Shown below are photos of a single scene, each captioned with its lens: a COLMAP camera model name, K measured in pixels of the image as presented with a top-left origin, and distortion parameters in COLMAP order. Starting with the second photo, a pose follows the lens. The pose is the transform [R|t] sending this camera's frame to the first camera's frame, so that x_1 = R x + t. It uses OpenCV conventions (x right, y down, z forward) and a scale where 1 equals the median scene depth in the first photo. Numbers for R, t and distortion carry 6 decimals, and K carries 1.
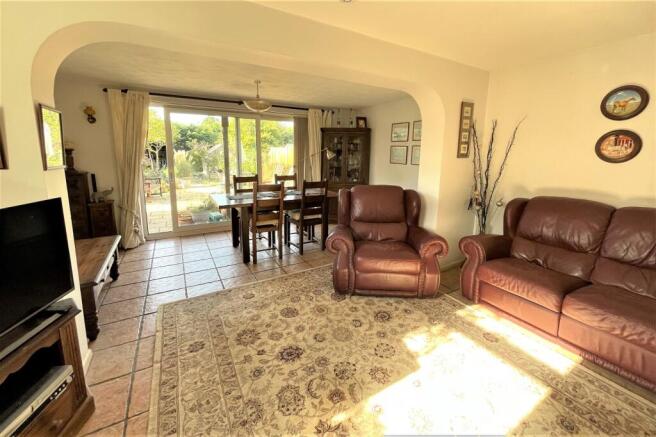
lens RADIAL K [[267.2, 0, 328.8], [0, 267.2, 212.1], [0, 0, 1]] dist [-0.004951, 0.000340]
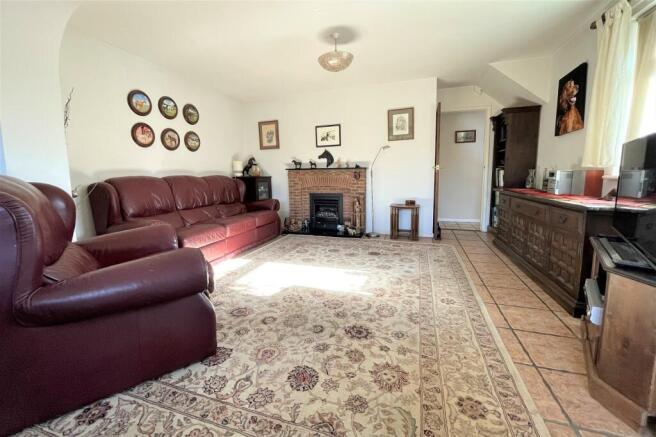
lens RADIAL K [[267.2, 0, 325.4], [0, 267.2, 203.2], [0, 0, 1]] dist [-0.004951, 0.000340]
pose [[-0.661115, -0.085620, 0.745383, -0.630065], [0.166633, 0.951900, 0.257137, -0.117185], [-0.731546, 0.294203, -0.615049, 1.350442]]
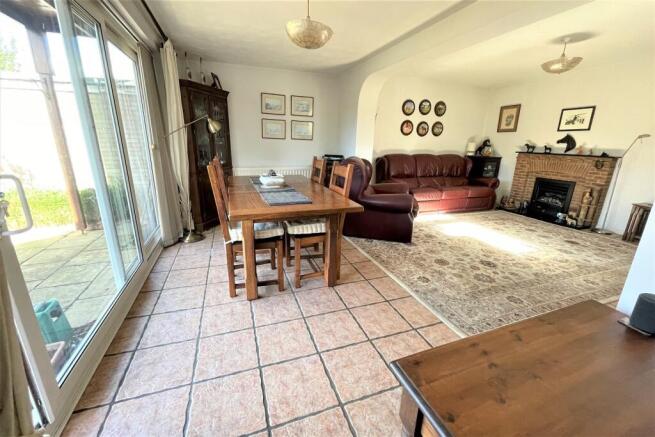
lens RADIAL K [[266.8, 0, 326.8], [0, 266.8, 216.4], [0, 0, 1]] dist [-0.004951, 0.000340]
pose [[0.167170, -0.281630, 0.944848, -1.478163], [0.190747, 0.949466, 0.249258, -0.246794], [-0.967300, 0.138559, 0.212442, 1.370465]]
